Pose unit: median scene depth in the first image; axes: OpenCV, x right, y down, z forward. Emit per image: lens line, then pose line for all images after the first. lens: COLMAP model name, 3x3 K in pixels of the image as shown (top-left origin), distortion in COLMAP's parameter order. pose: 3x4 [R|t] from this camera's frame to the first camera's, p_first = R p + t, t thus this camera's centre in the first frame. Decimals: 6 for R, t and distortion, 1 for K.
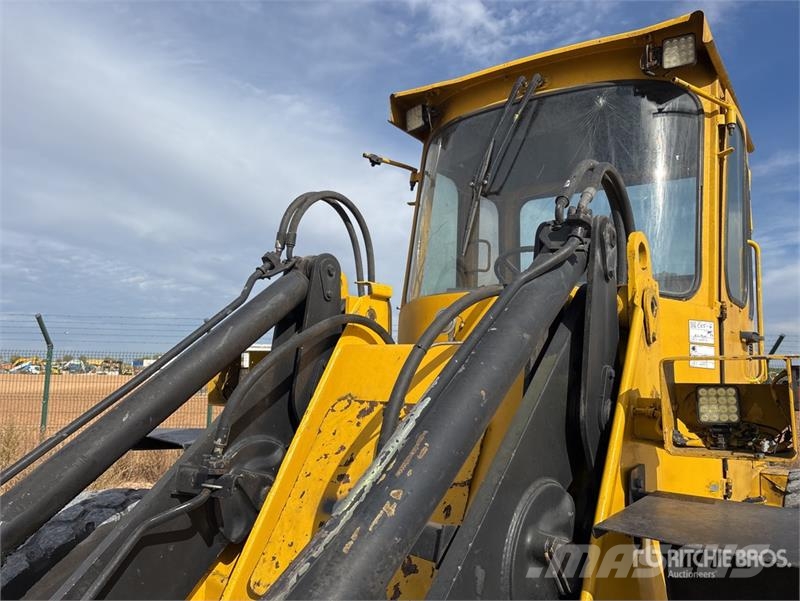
lens RADIAL K [[608.0, 0, 405.0], [0, 608.0, 298.6], [0, 0, 1]] dist [0.055744, -0.069040]
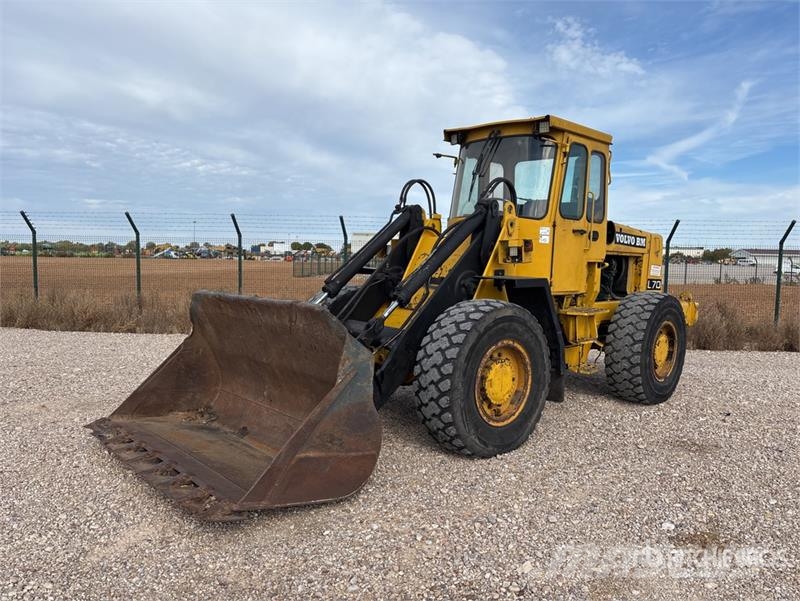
lens RADIAL K [[608.0, 0, 401.6], [0, 608.0, 308.2], [0, 0, 1]] dist [0.055744, -0.069040]
pose [[0.984862, 0.012369, -0.172899, 0.302166], [0.022571, 0.979809, 0.198659, -0.168402], [0.171866, -0.199554, 0.964697, -1.883962]]
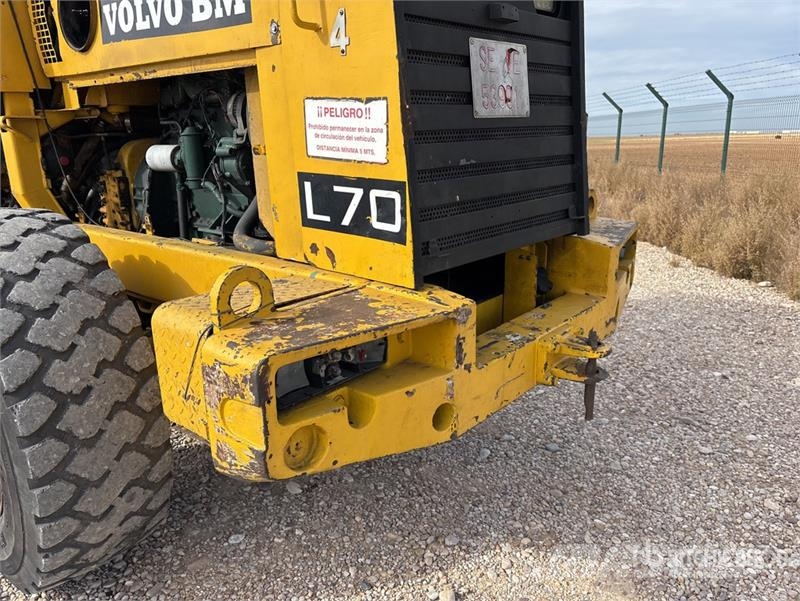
lens RADIAL K [[608.0, 0, 395.8], [0, 608.0, 305.3], [0, 0, 1]] dist [0.055744, -0.069040]
pose [[-0.081052, 0.243338, -0.966549, 1.911035], [0.141579, 0.962717, 0.230501, 0.429112], [0.986603, -0.118161, -0.112482, 2.183384]]
